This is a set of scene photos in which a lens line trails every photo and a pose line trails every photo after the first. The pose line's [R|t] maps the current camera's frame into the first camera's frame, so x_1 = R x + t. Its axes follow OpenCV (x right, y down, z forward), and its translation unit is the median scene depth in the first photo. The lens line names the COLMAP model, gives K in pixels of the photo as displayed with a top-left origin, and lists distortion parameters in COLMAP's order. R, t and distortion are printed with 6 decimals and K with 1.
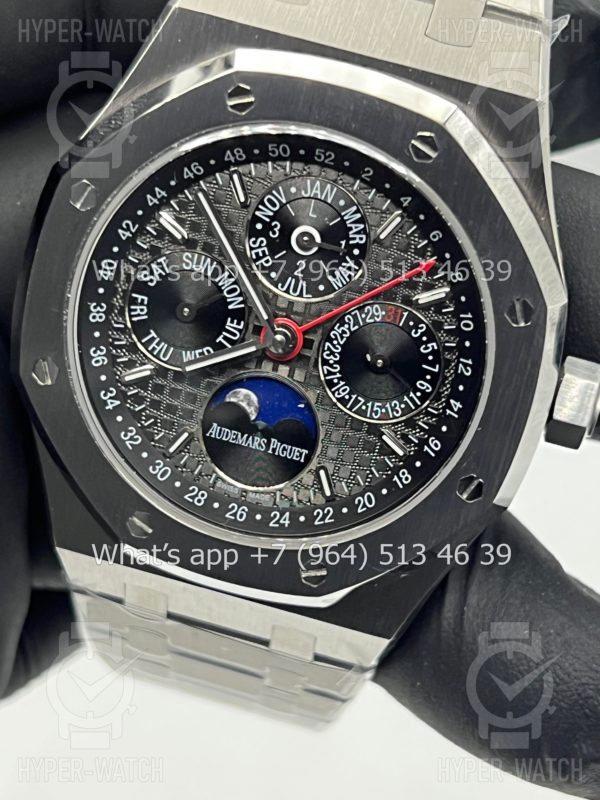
lens RADIAL K [[1841.8, 0, 308.5], [0, 1841.8, 400.3], [0, 0, 1]] dist [0.195122, 0.000000]
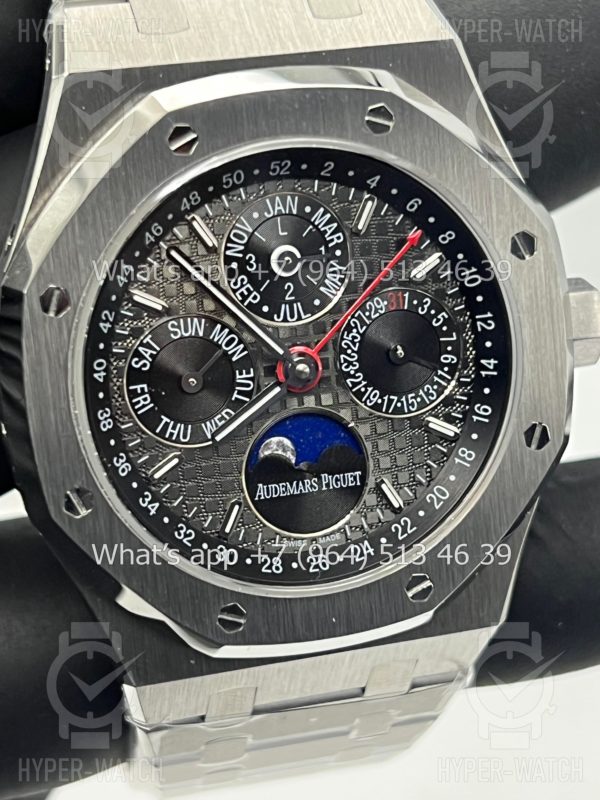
lens RADIAL K [[1841.8, 0, 297.2], [0, 1841.8, 401.7], [0, 0, 1]] dist [0.195122, 0.000000]
pose [[0.872962, -0.378150, 0.308123, -0.308693], [0.392285, 0.919681, 0.017290, -0.034536], [-0.289913, 0.105779, 0.951189, 0.114677]]
